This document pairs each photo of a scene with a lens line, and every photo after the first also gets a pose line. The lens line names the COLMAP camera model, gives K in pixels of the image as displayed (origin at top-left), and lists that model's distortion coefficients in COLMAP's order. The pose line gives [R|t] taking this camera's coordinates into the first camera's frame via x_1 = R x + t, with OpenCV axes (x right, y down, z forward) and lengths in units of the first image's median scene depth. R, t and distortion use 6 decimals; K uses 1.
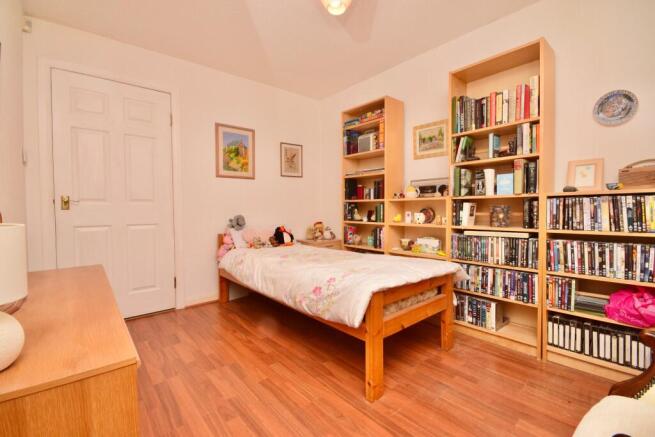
lens RADIAL K [[291.5, 0, 329.7], [0, 291.5, 216.3], [0, 0, 1]] dist [0.001936, -0.000885]
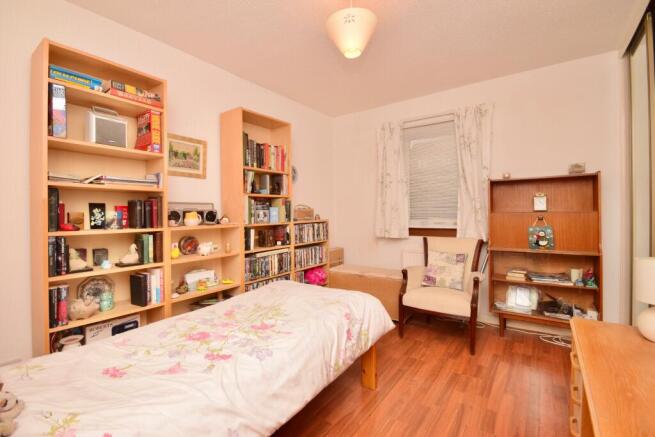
lens RADIAL K [[291.5, 0, 327.0], [0, 291.5, 216.8], [0, 0, 1]] dist [0.001936, -0.000885]
pose [[-0.220514, -0.005251, 0.975370, -0.735869], [0.038397, 0.999164, 0.014061, -0.104714], [-0.974628, 0.040552, -0.220128, 1.008103]]
